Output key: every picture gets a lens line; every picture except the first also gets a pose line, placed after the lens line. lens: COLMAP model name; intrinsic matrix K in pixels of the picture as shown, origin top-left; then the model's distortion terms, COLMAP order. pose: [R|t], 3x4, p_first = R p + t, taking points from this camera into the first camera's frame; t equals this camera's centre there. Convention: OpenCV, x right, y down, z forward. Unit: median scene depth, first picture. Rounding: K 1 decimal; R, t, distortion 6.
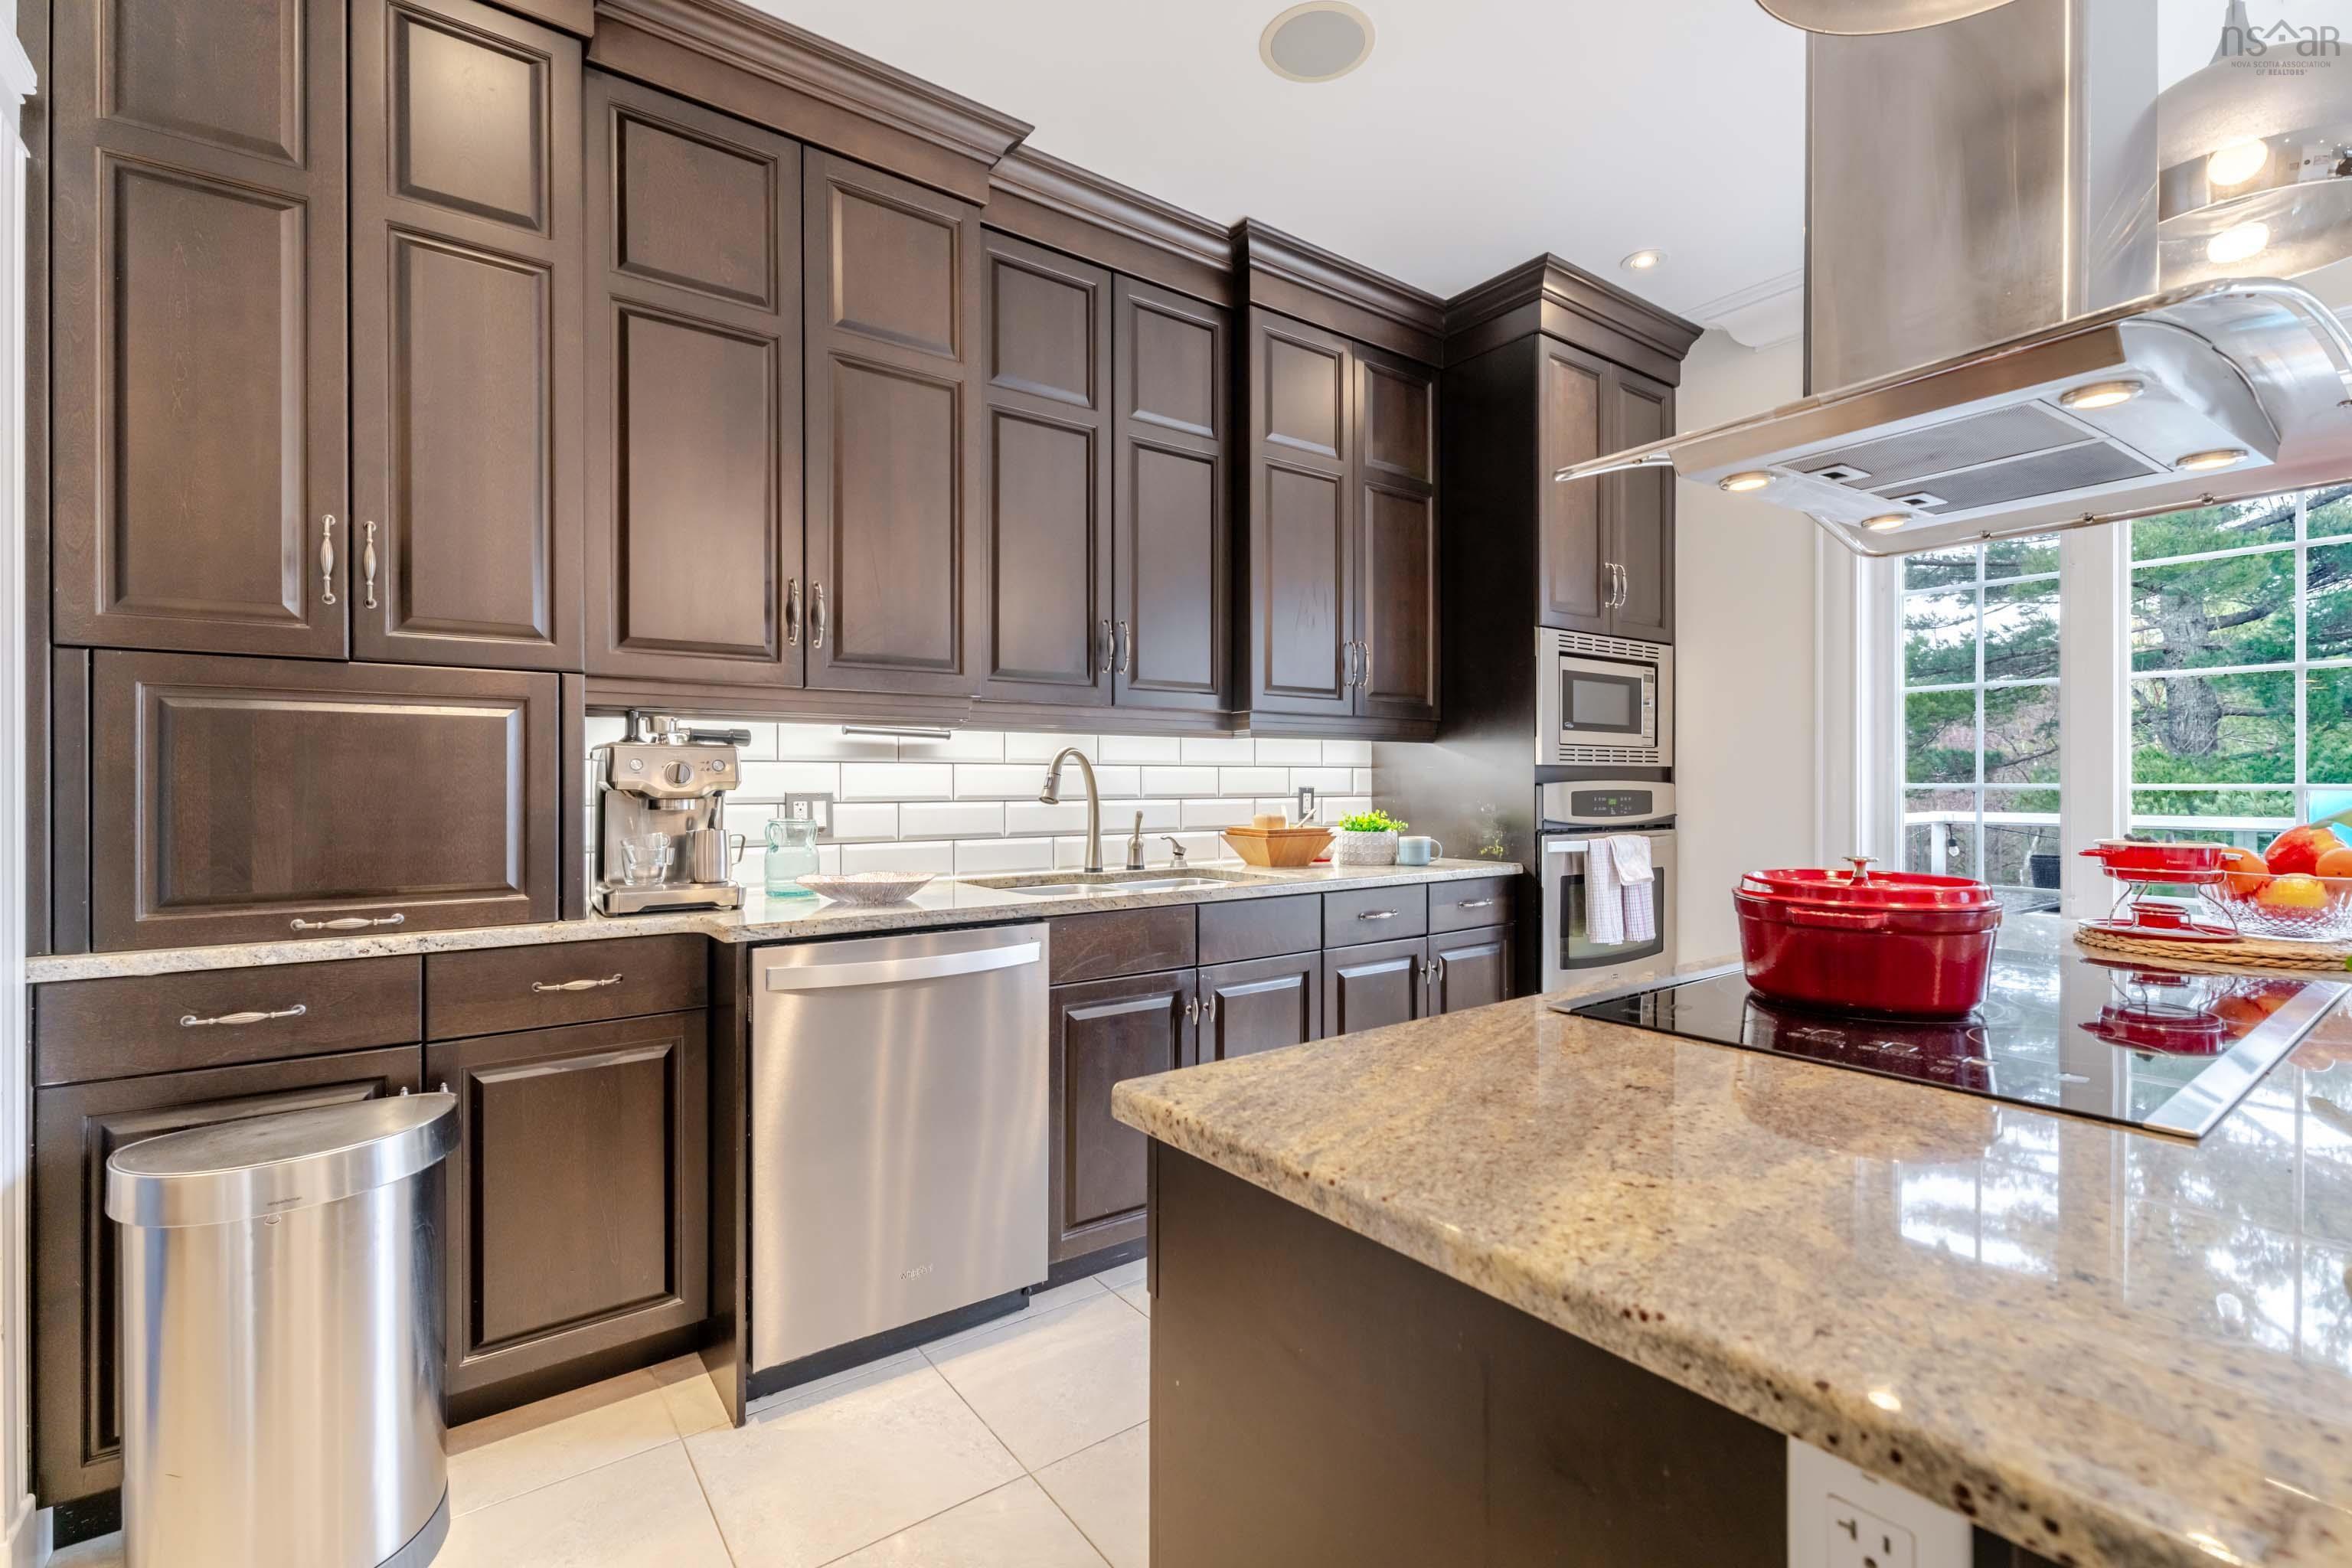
lens RADIAL K [[1055.0, 0, 1164.4], [0, 1055.0, 782.7], [0, 0, 1]] dist [0.000793, 0.000019]
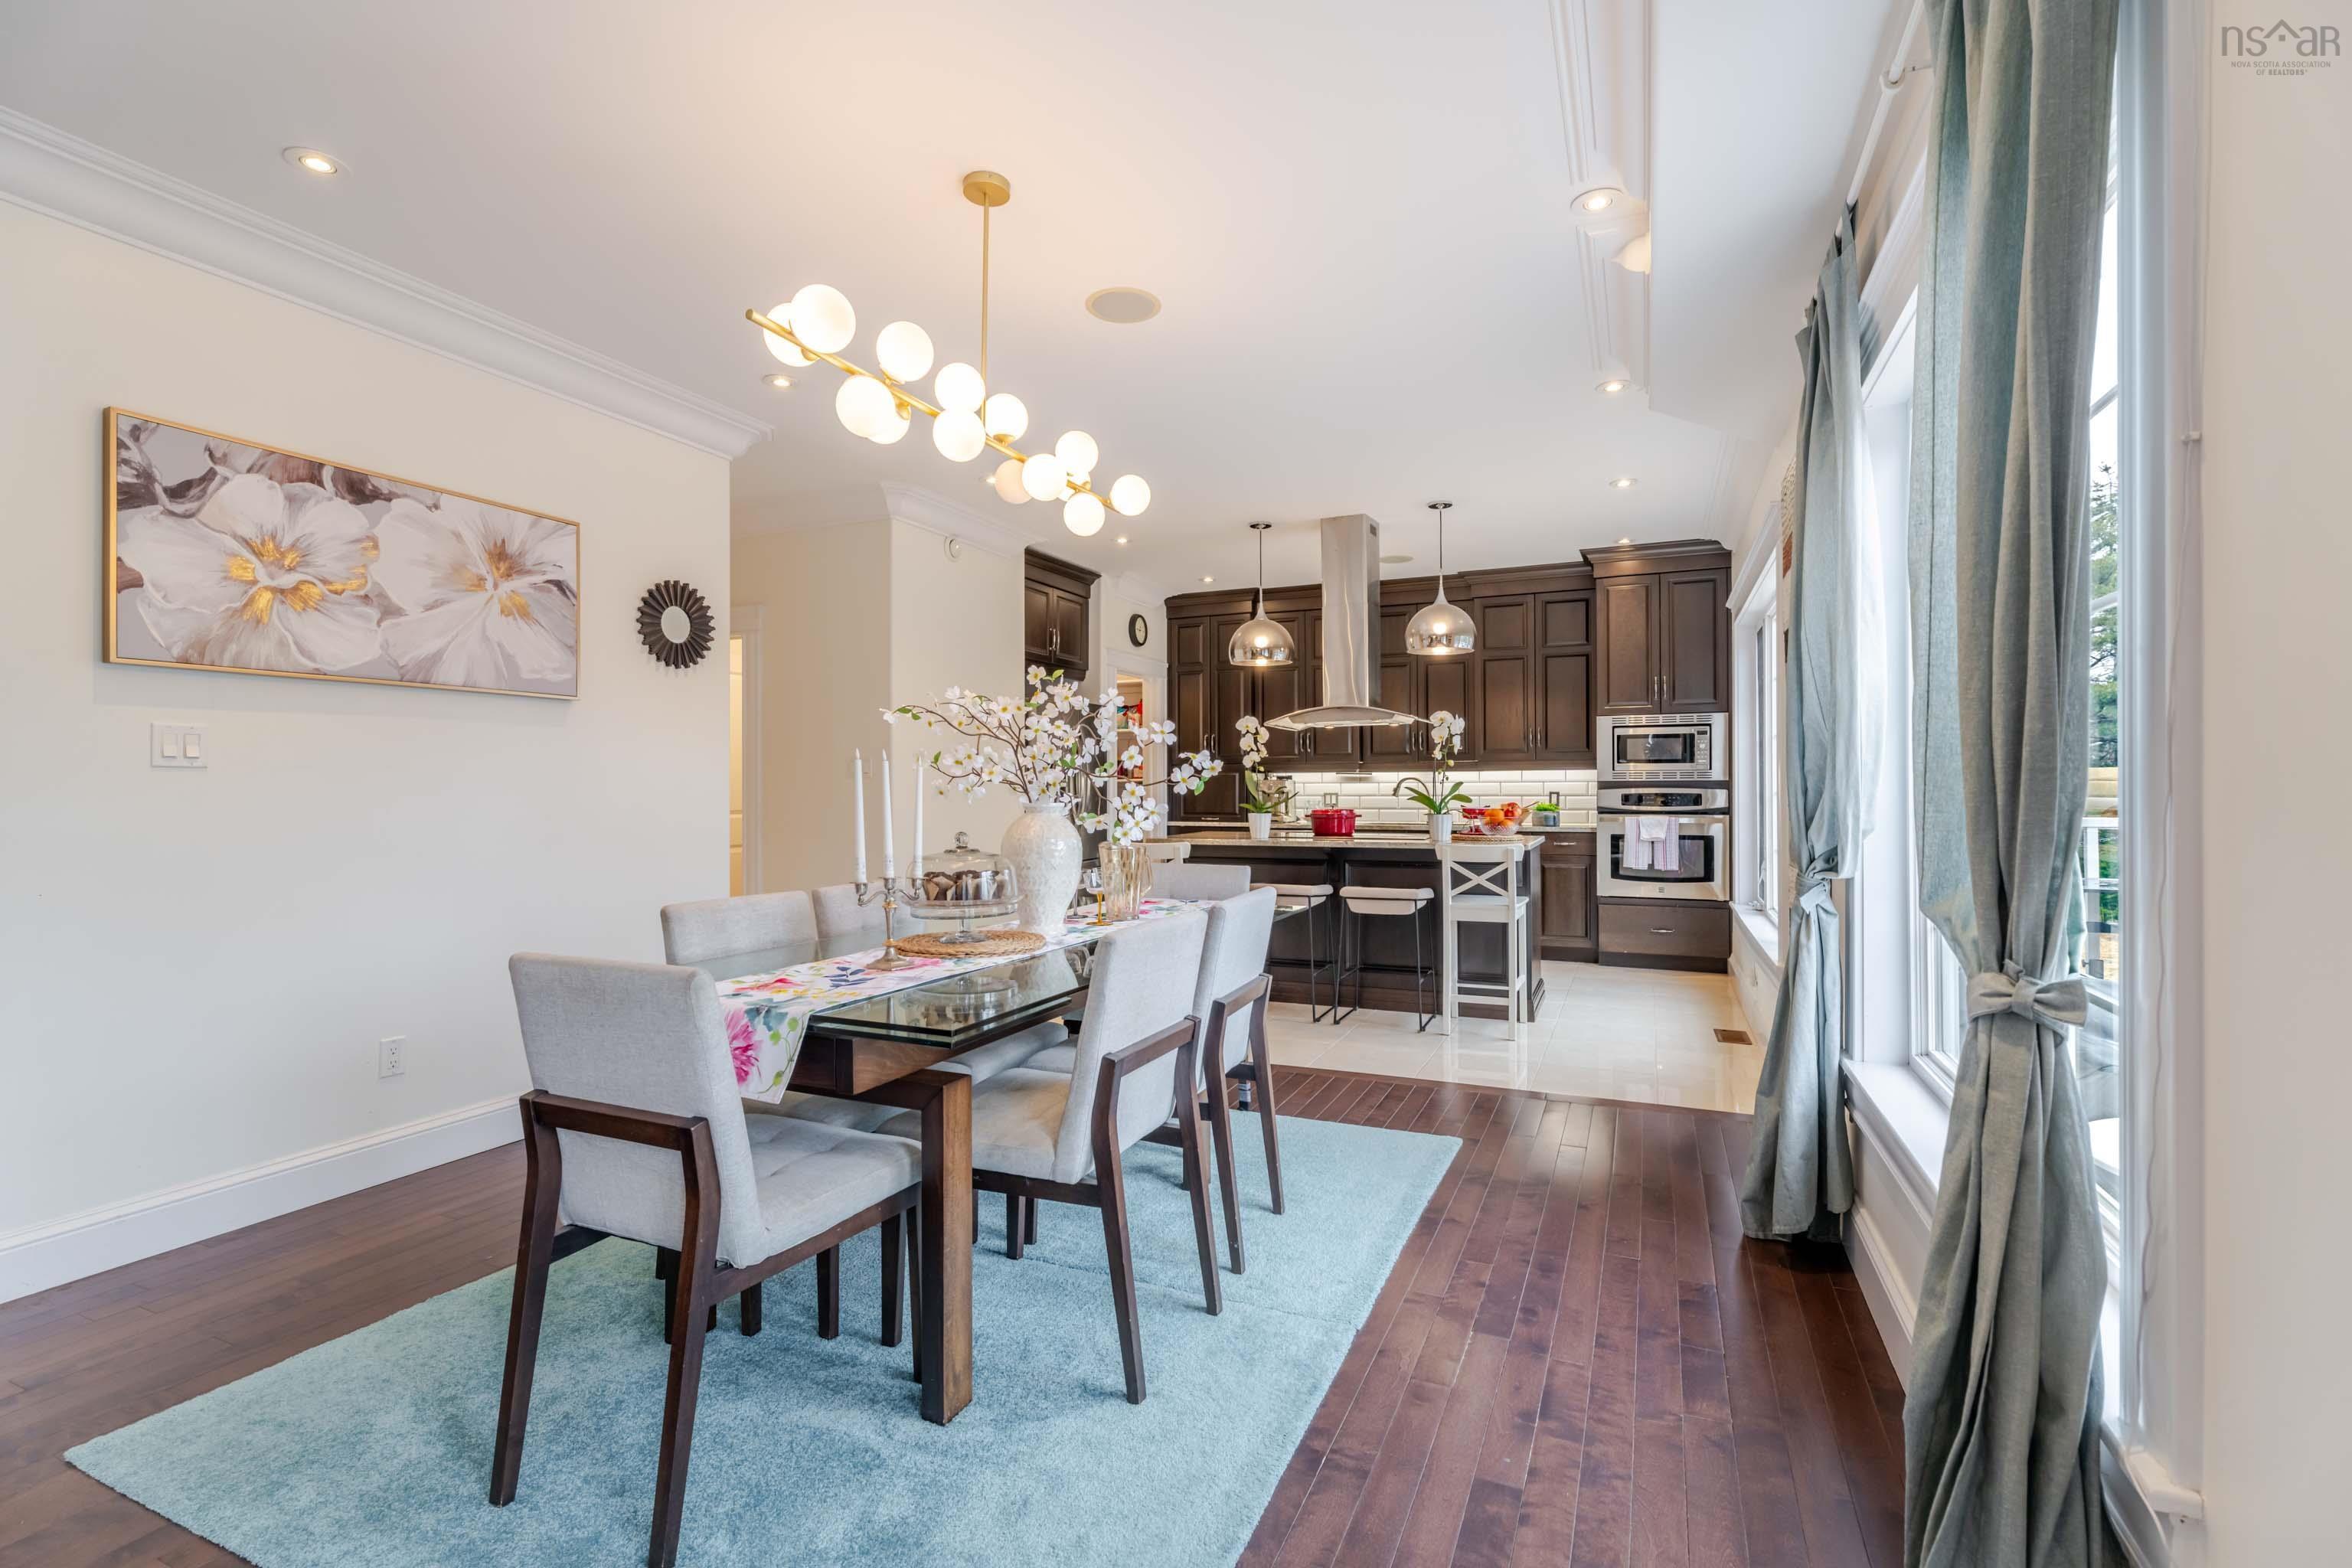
lens RADIAL K [[1055.0, 0, 1164.4], [0, 1055.0, 782.7], [0, 0, 1]] dist [0.000793, 0.000019]
pose [[0.484999, -0.003791, -0.874507, 1.936278], [0.002423, 0.999993, -0.002991, -0.009808], [0.874511, -0.000668, 0.485004, -0.868238]]
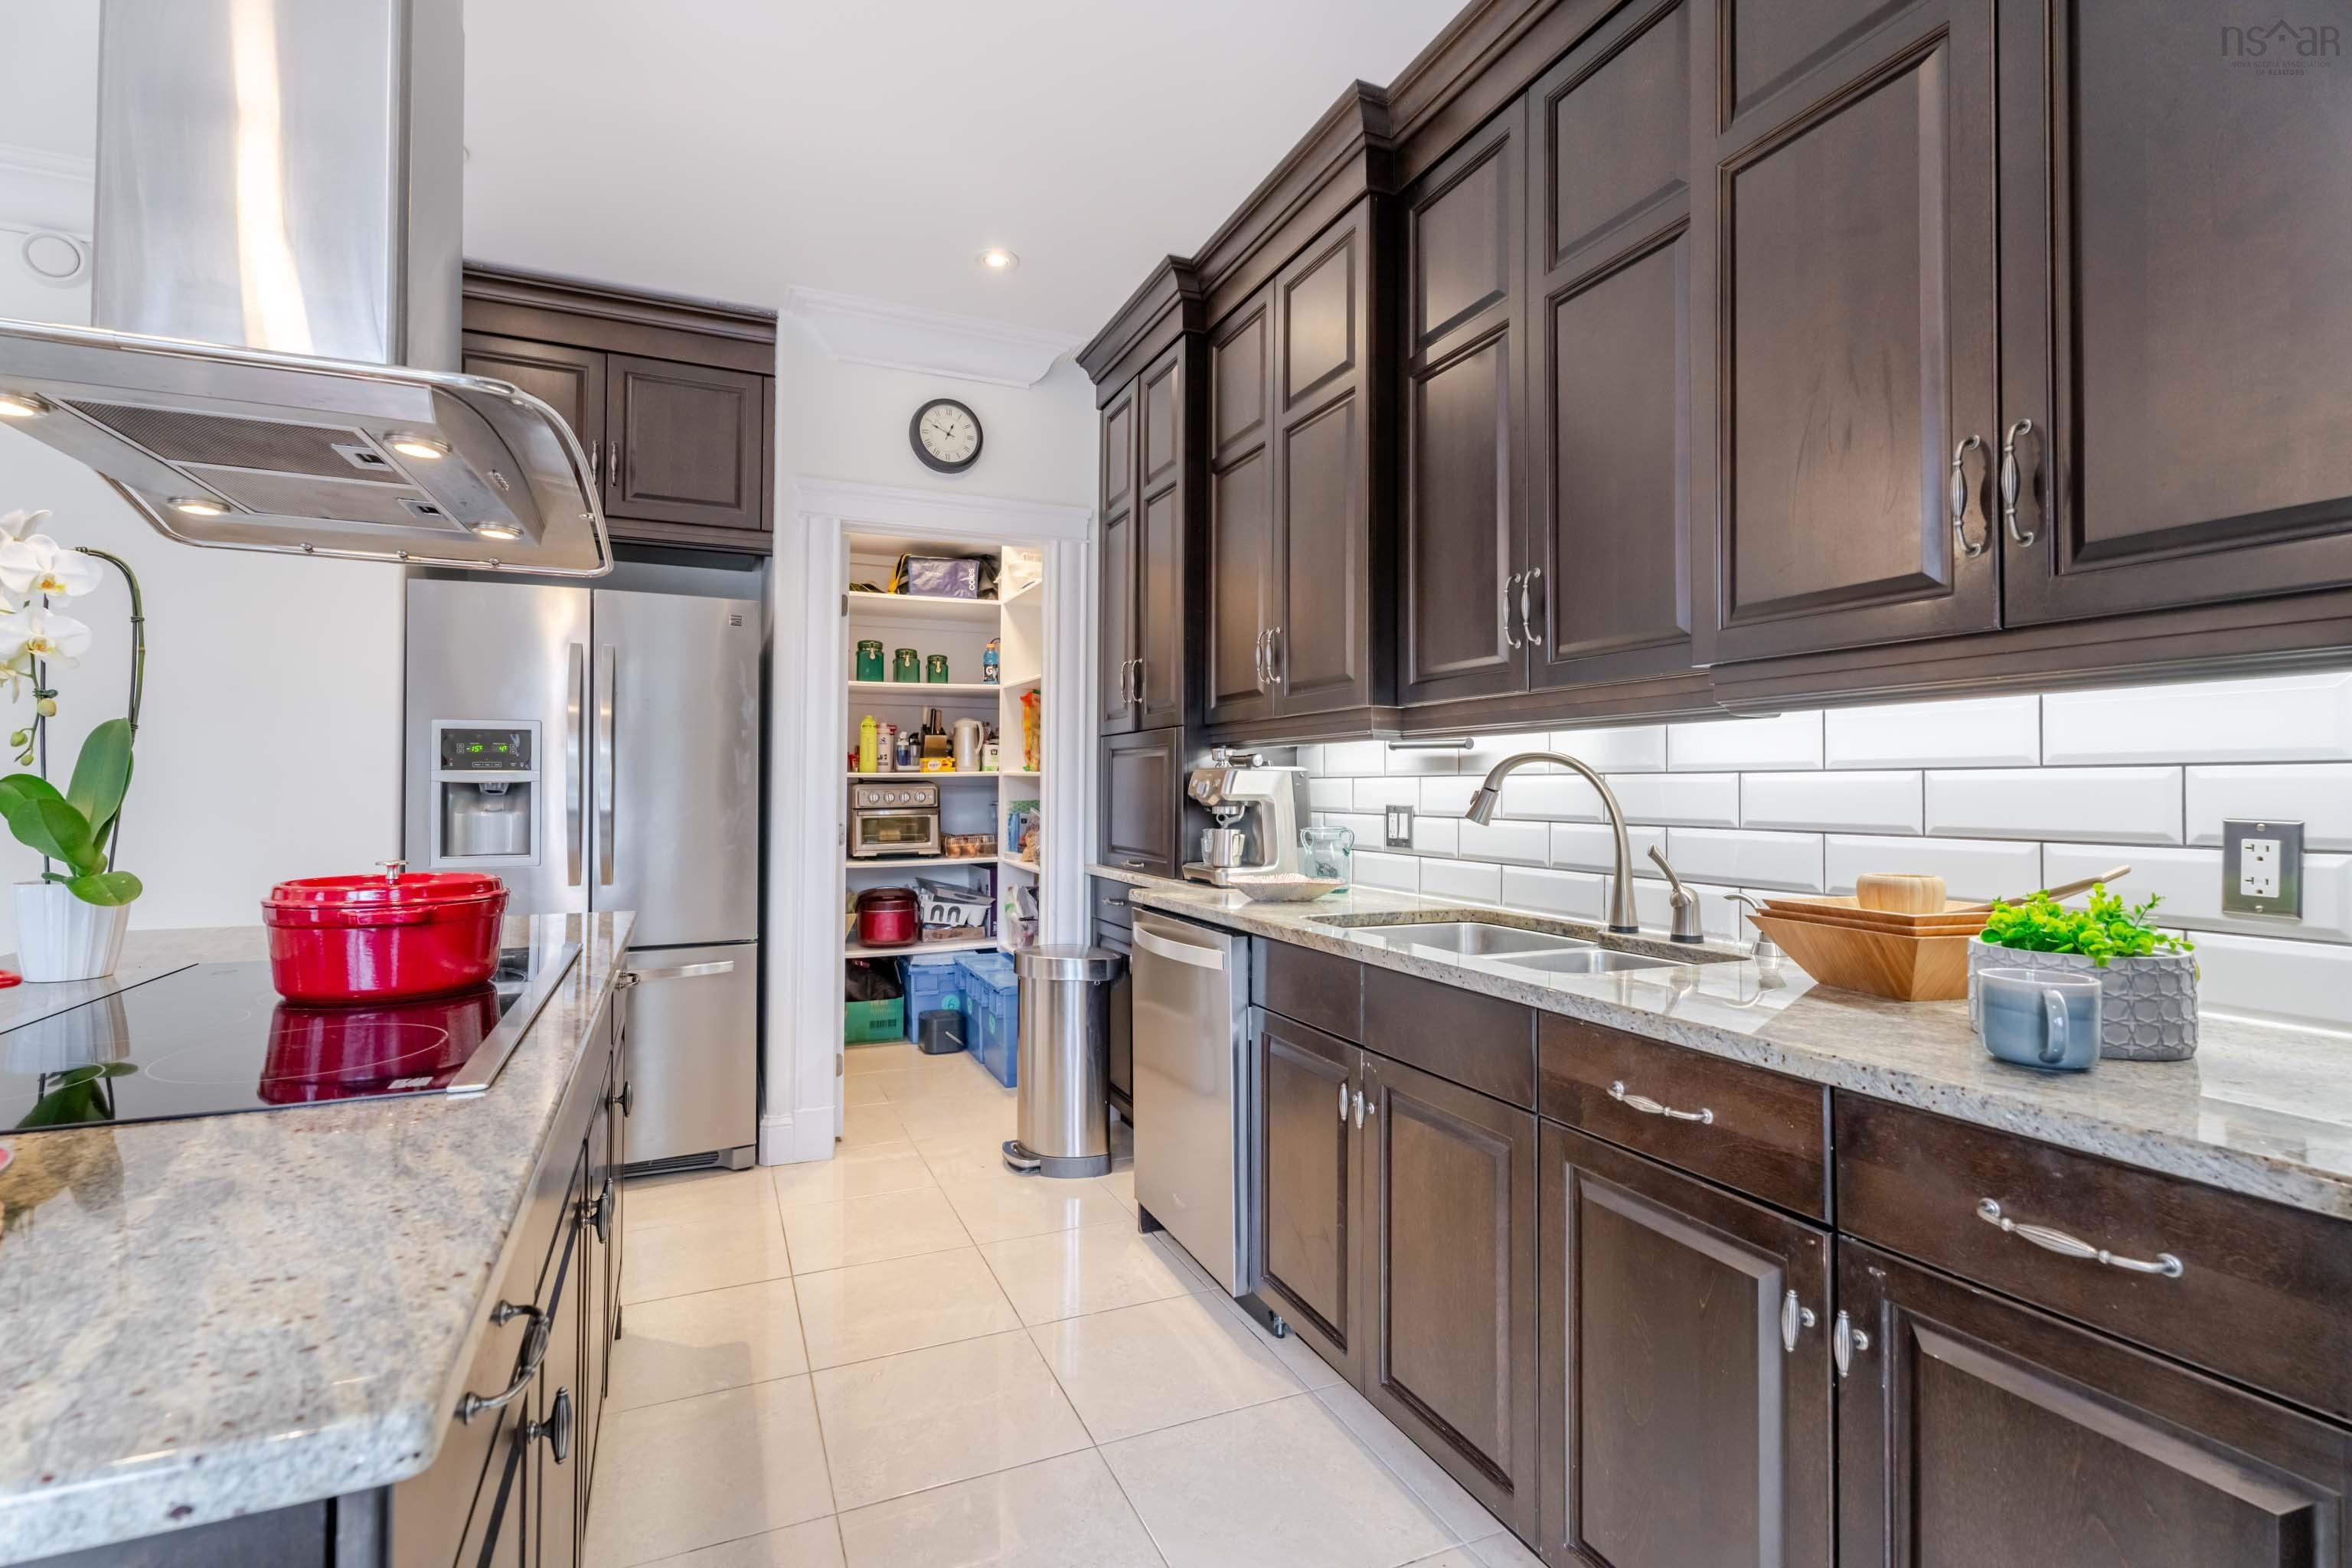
lens RADIAL K [[1067.8, 0, 1172.8], [0, 1067.8, 770.2], [0, 0, 1]] dist [0.000552, -0.000051]
pose [[-0.218757, -0.015774, -0.975652, 0.667044], [-0.000479, 0.999871, -0.016058, -0.007788], [0.975779, -0.003046, -0.218736, 0.867404]]
